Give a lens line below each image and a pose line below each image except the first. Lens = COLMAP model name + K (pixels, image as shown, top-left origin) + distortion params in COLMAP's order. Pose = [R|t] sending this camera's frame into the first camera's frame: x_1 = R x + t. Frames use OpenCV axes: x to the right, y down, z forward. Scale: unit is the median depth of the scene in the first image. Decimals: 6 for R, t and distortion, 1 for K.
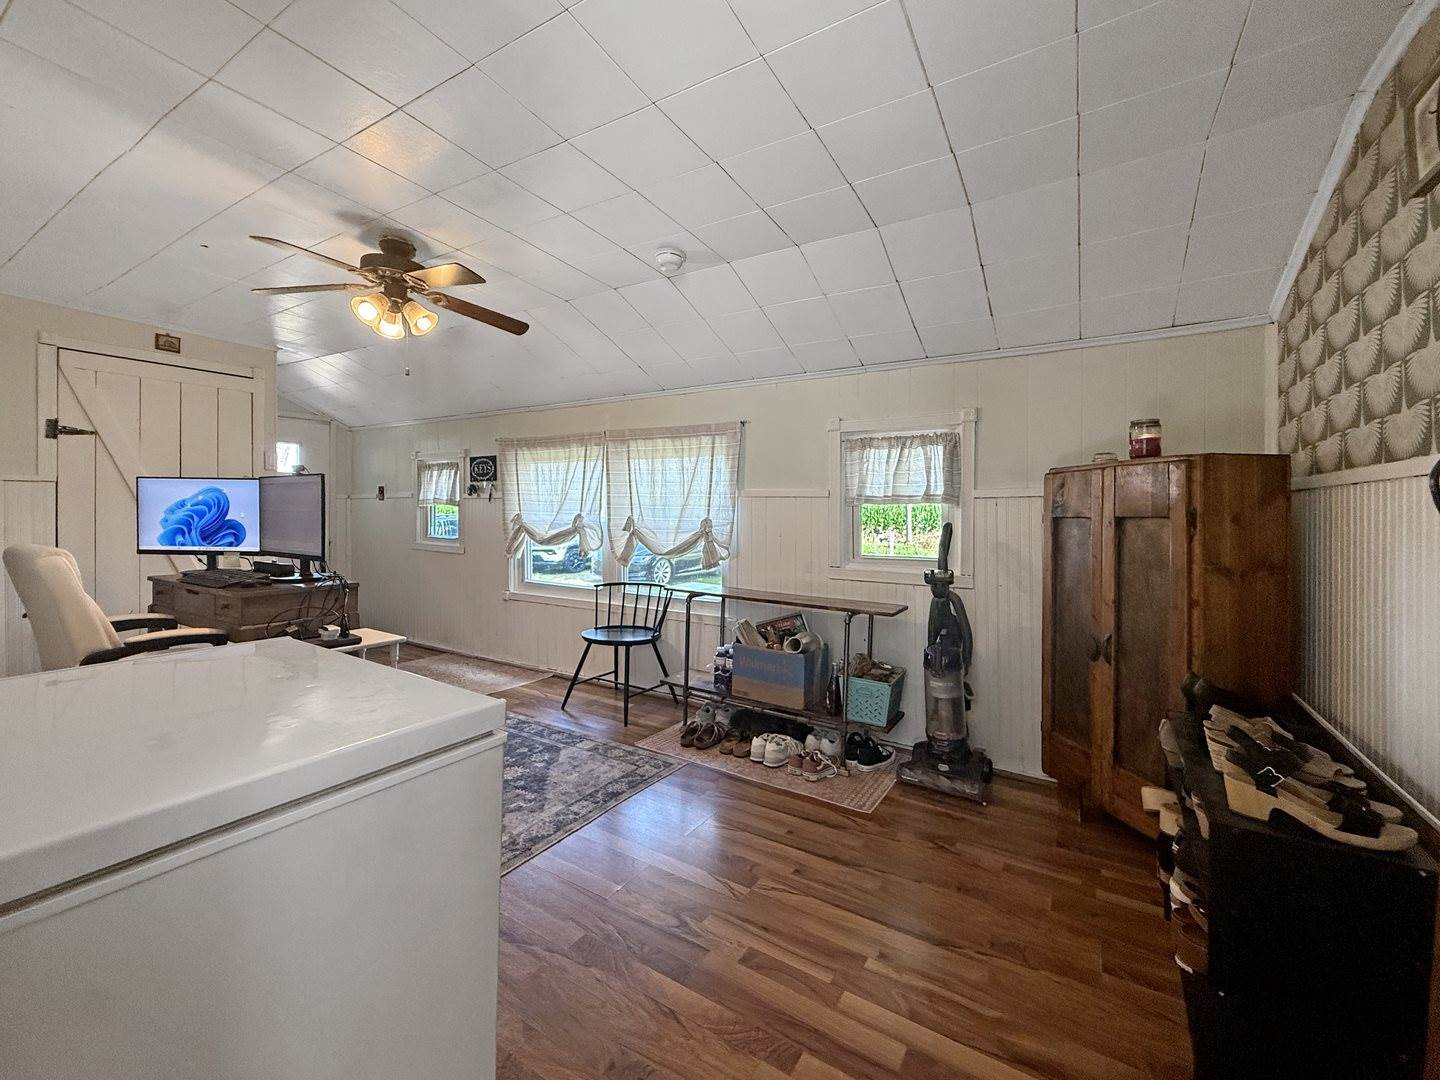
lens RADIAL K [[607.6, 0, 714.5], [0, 607.6, 513.0], [0, 0, 1]] dist [-0.000960, -0.000461]
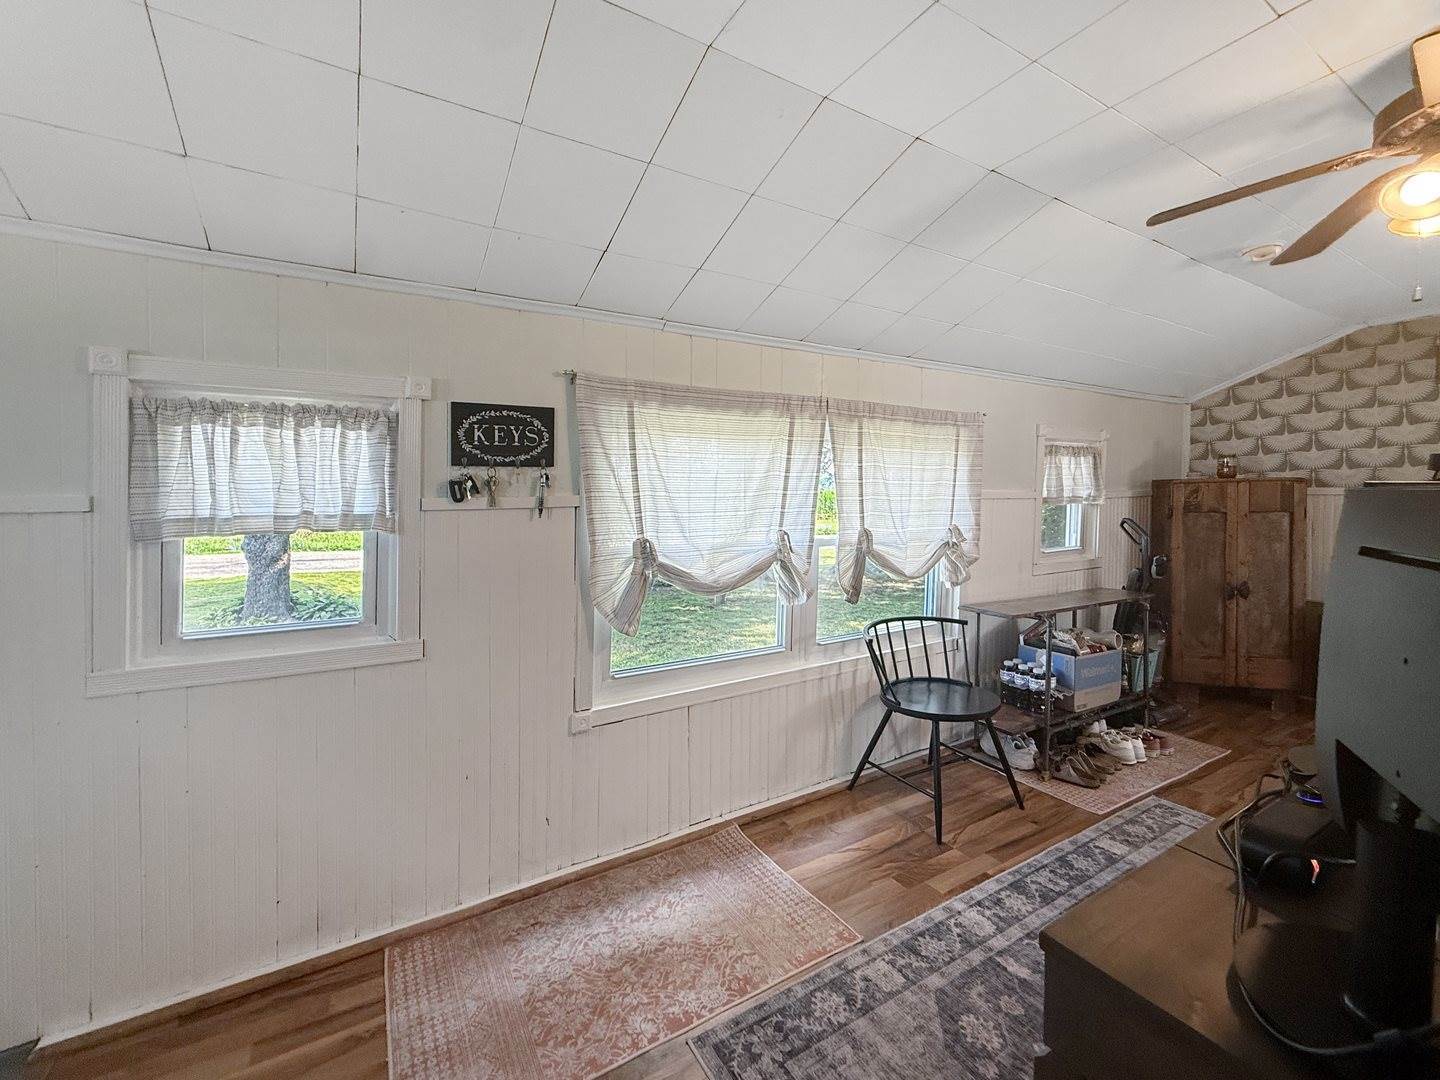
lens RADIAL K [[594.1, 0, 723.1], [0, 594.1, 492.5], [0, 0, 1]] dist [-0.000971, -0.000041]
pose [[0.465139, -0.006540, 0.885214, -0.892282], [0.022230, 0.999744, -0.004295, -0.039445], [-0.884959, 0.021676, 0.465165, 0.912236]]
